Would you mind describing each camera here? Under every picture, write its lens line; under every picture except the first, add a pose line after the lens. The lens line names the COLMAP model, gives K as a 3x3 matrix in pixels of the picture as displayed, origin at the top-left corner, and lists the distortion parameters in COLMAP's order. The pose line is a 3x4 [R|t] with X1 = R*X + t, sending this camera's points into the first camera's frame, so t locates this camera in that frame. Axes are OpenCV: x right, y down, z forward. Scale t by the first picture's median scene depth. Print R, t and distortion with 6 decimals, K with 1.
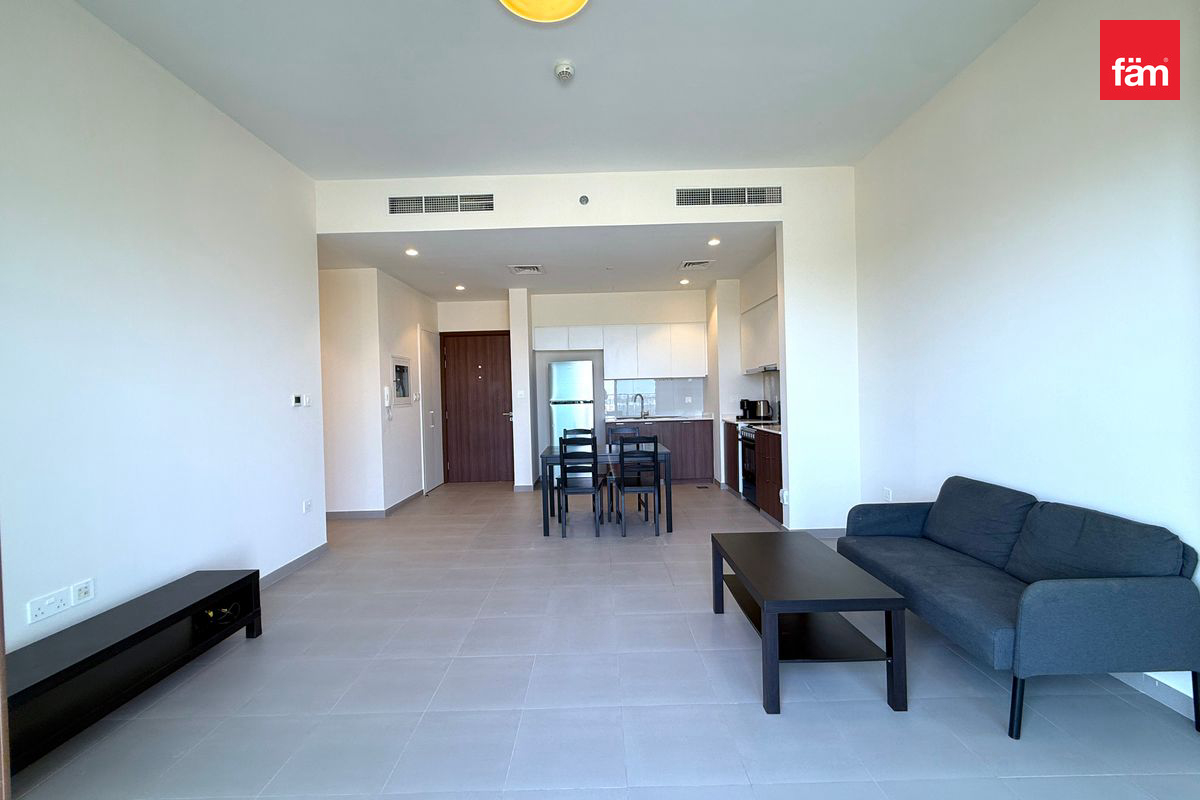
lens RADIAL K [[481.5, 0, 595.9], [0, 481.5, 399.5], [0, 0, 1]] dist [0.000300, 0.000079]
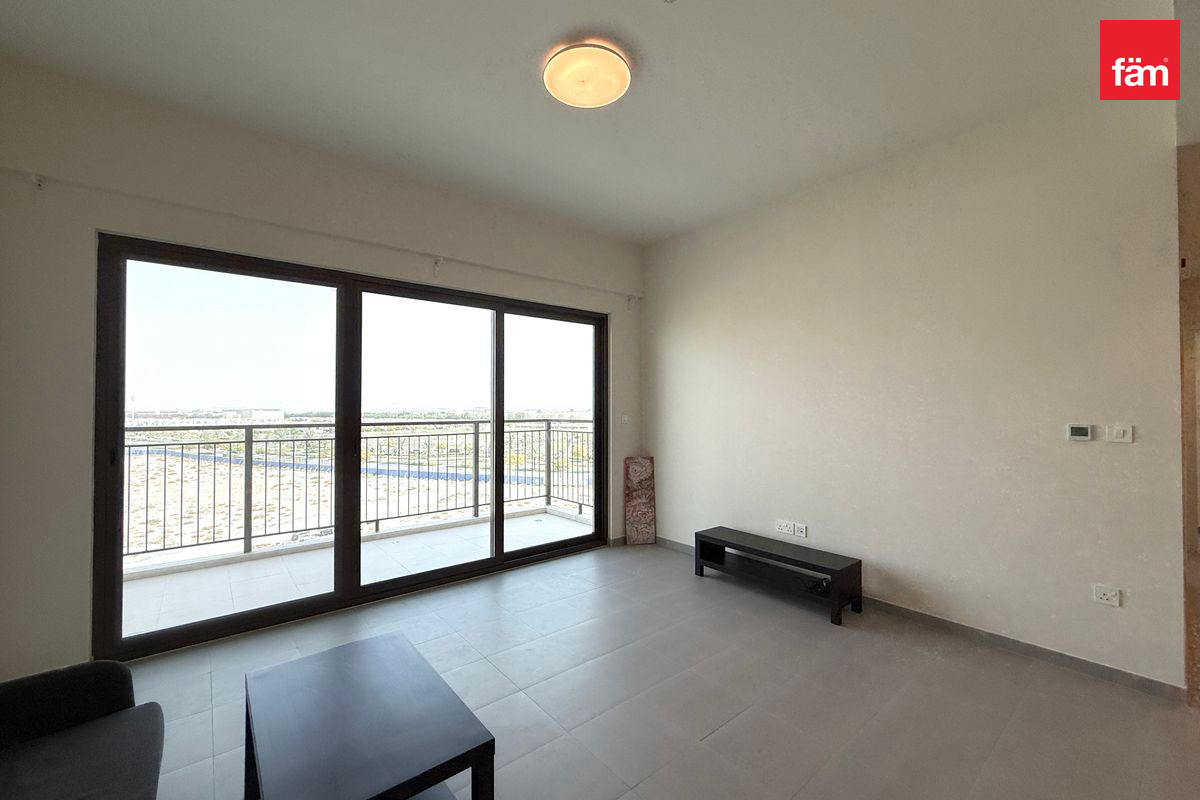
lens RADIAL K [[481.5, 0, 595.9], [0, 481.5, 399.5], [0, 0, 1]] dist [0.000300, 0.000079]
pose [[-0.768295, 0.020025, -0.639783, 0.226943], [0.012322, 0.999788, 0.016496, -0.041349], [0.639977, 0.004791, -0.768379, 0.683355]]
